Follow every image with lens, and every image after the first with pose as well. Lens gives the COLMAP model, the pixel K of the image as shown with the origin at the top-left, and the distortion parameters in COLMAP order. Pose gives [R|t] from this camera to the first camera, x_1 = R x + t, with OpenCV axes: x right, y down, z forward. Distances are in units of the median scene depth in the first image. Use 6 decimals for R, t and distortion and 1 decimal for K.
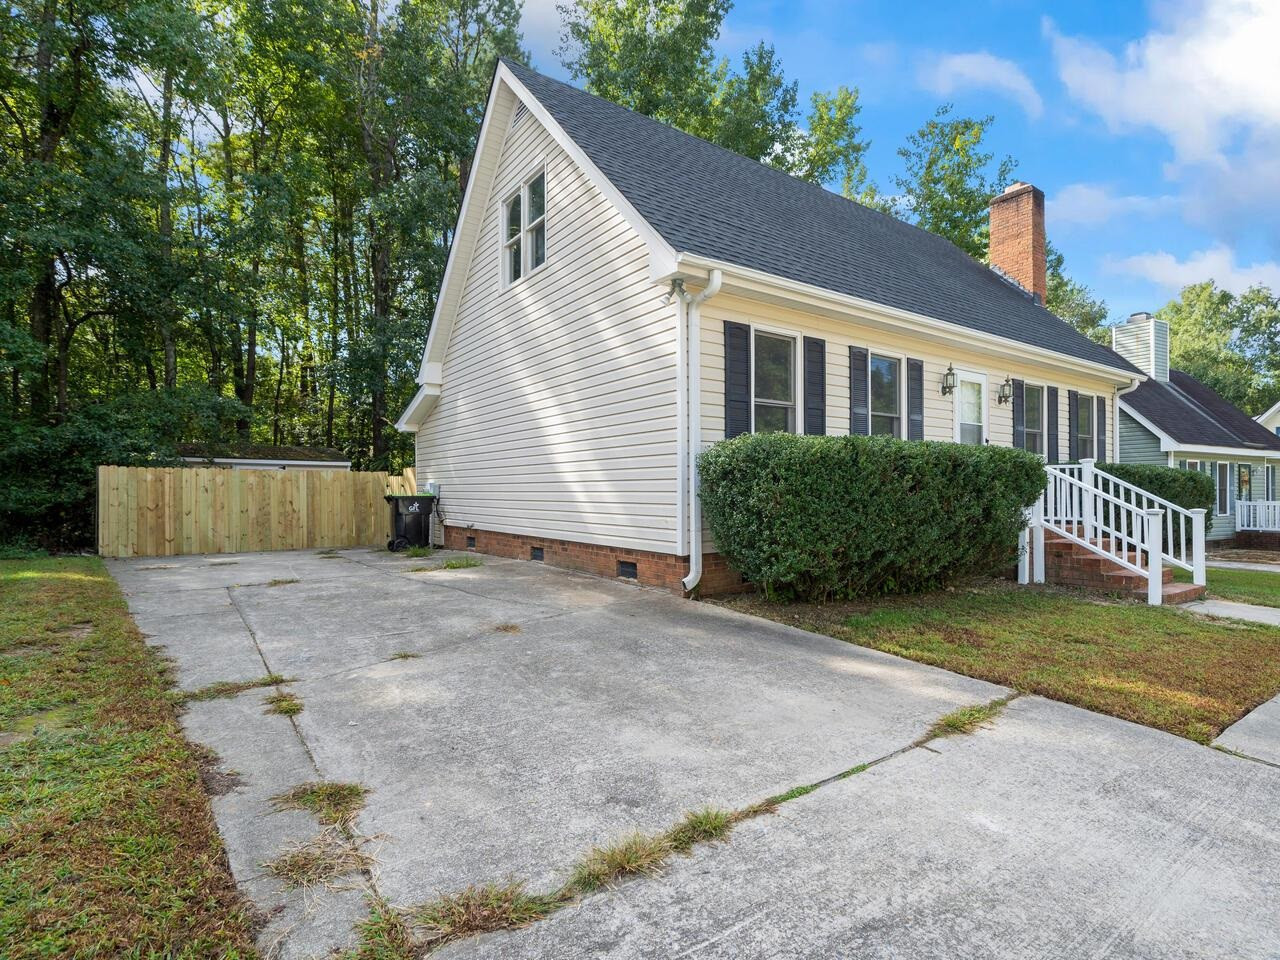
lens RADIAL K [[657.7, 0, 660.4], [0, 657.7, 482.7], [0, 0, 1]] dist [-0.002387, 0.000130]
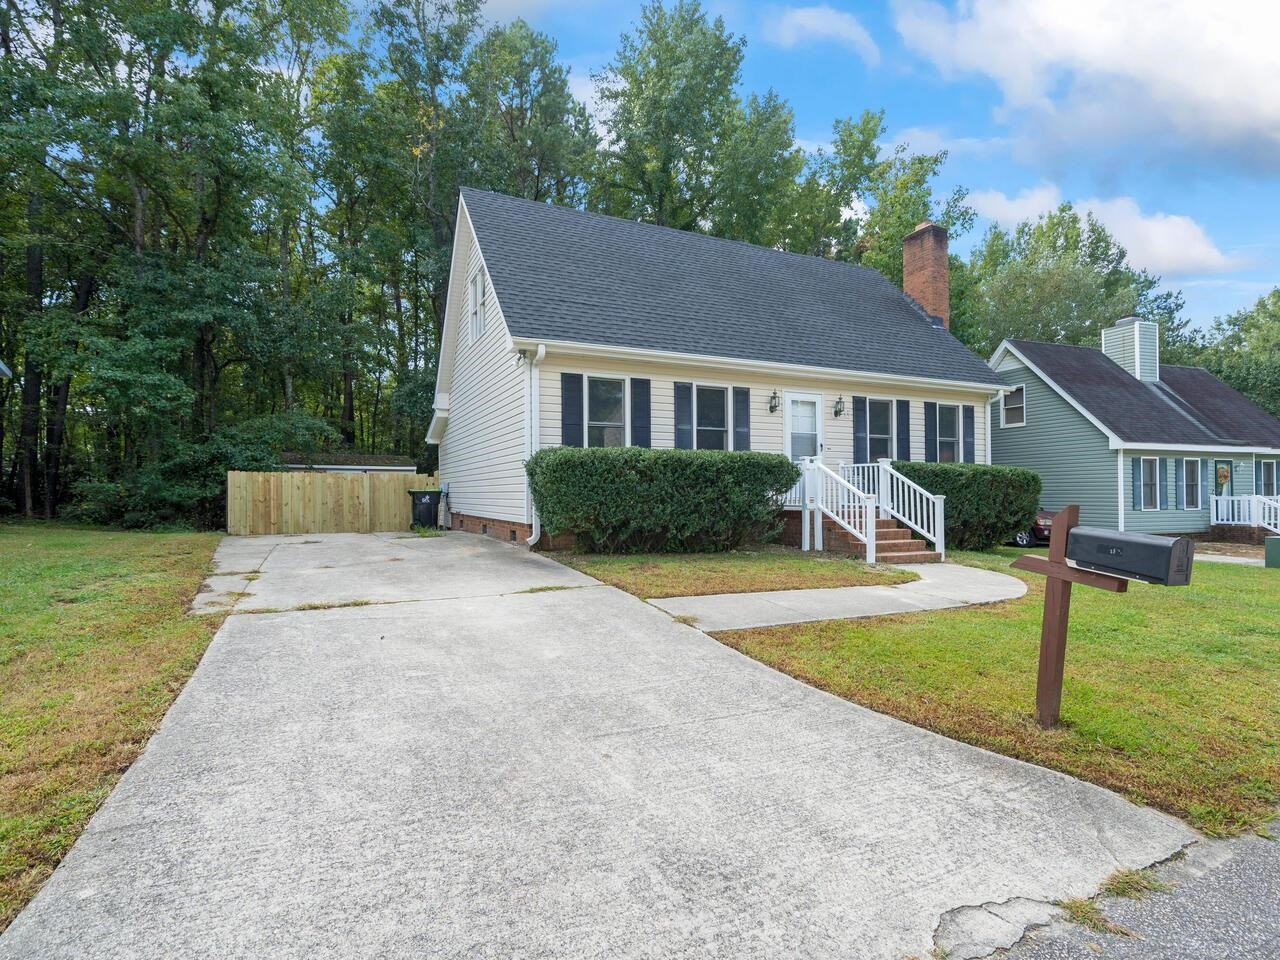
lens RADIAL K [[642.9, 0, 647.2], [0, 642.9, 474.6], [0, 0, 1]] dist [0.001044, 0.000380]
pose [[0.985883, -0.007959, -0.167246, 0.279732], [0.005386, 0.999860, -0.015830, 0.009145], [0.167349, 0.014705, 0.985788, -0.231467]]
